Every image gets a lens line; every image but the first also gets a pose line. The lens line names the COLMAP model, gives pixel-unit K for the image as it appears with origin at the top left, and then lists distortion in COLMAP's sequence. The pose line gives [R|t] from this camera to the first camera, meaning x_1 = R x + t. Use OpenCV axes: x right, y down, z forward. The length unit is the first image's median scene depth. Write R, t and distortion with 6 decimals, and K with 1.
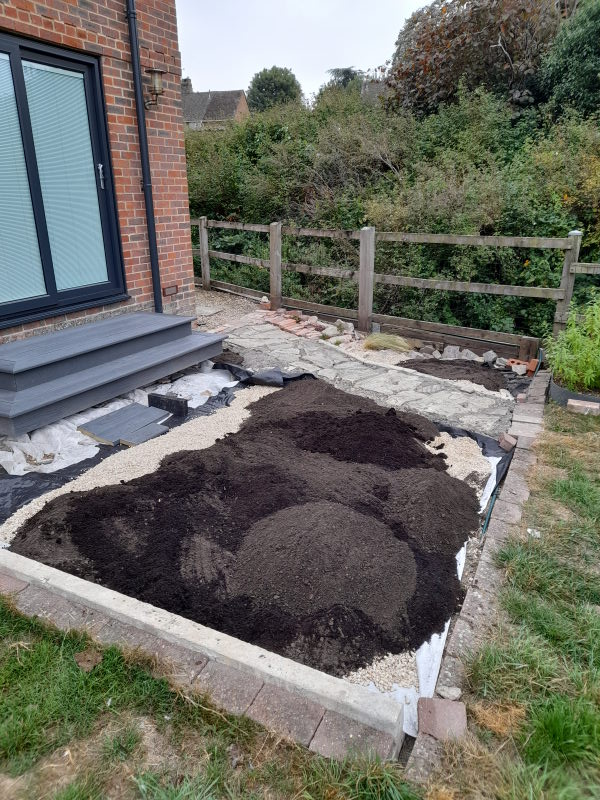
lens RADIAL K [[589.5, 0, 300.0], [0, 589.5, 400.0], [0, 0, 1]] dist [0.006046, -0.006286]
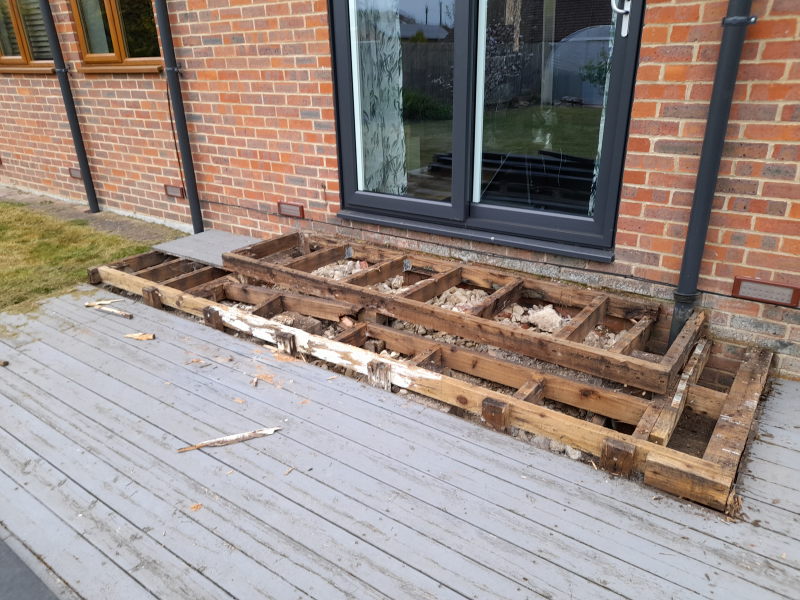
lens RADIAL K [[589.5, 0, 400.0], [0, 589.5, 300.0], [0, 0, 1]] dist [0.006046, -0.006286]
pose [[-0.158260, 0.397952, -0.903652, 0.210992], [-0.299326, 0.852785, 0.427973, -0.310828], [0.940935, 0.338218, -0.015844, 0.865550]]
